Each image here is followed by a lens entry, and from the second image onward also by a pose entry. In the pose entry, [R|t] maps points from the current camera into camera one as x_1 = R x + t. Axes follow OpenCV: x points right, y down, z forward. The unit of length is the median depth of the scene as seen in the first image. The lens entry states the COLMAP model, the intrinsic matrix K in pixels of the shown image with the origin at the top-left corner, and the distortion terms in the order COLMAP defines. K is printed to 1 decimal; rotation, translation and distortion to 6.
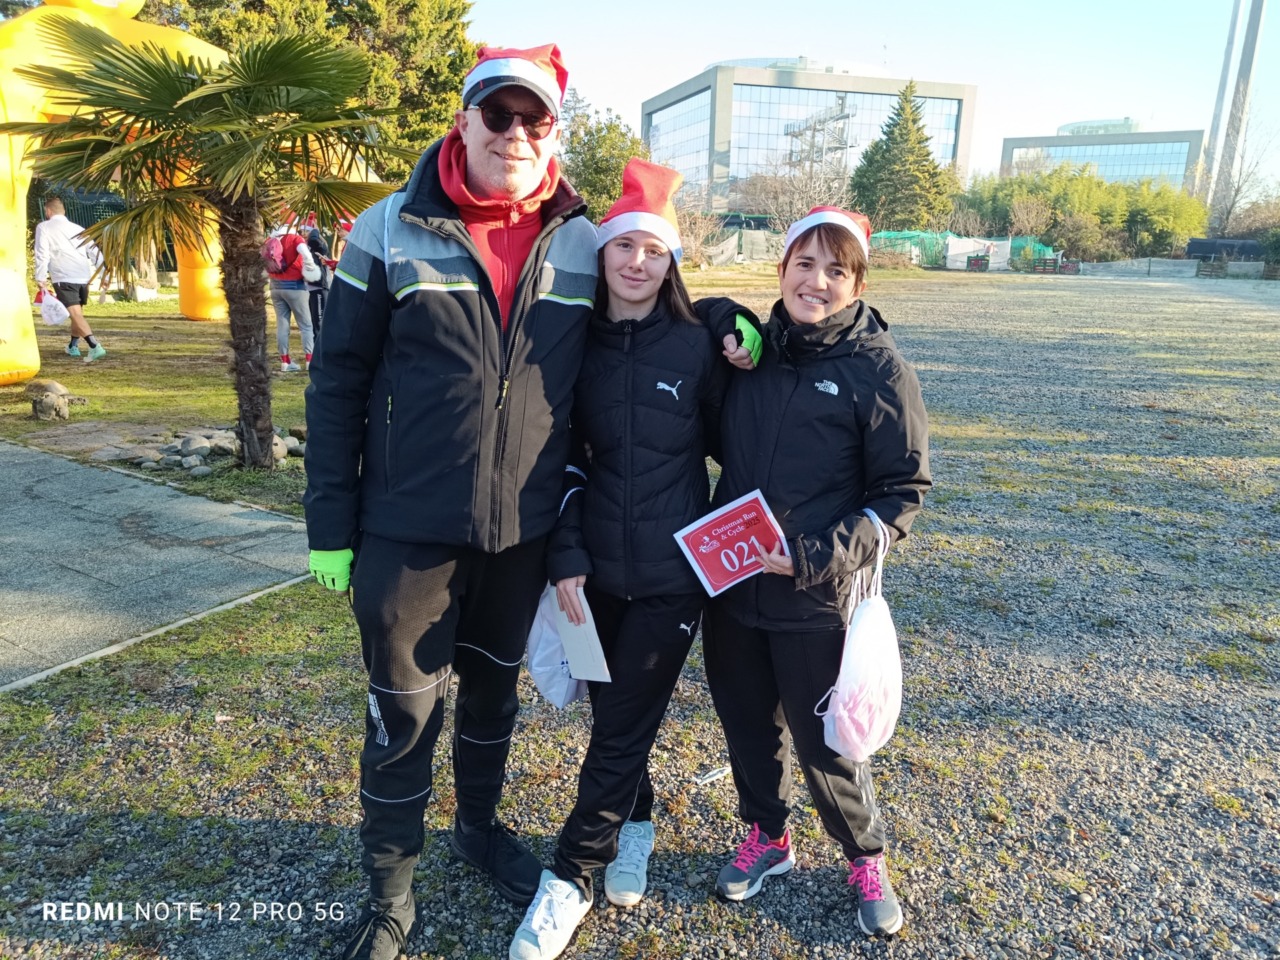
lens RADIAL K [[901.4, 0, 640.0], [0, 901.4, 480.0], [0, 0, 1]] dist [0.008003, 0.001212]
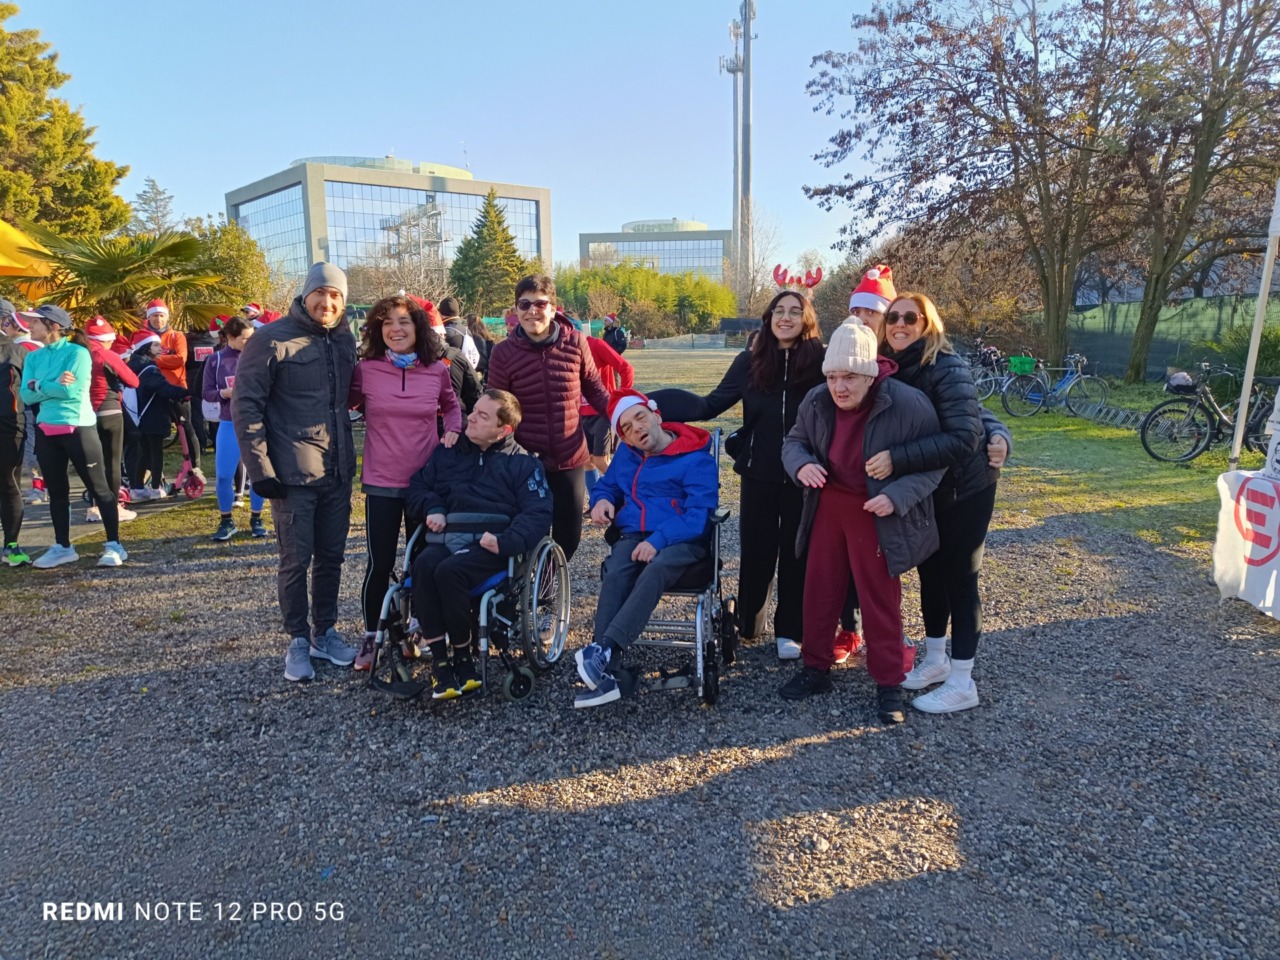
lens RADIAL K [[910.1, 0, 640.1], [0, 910.1, 506.1], [0, 0, 1]] dist [-0.002013, 0.004567]
pose [[0.913043, -0.105818, 0.393896, -0.024804], [0.131275, 0.990611, -0.038171, 0.025004], [-0.386159, 0.086560, 0.918362, -0.094607]]
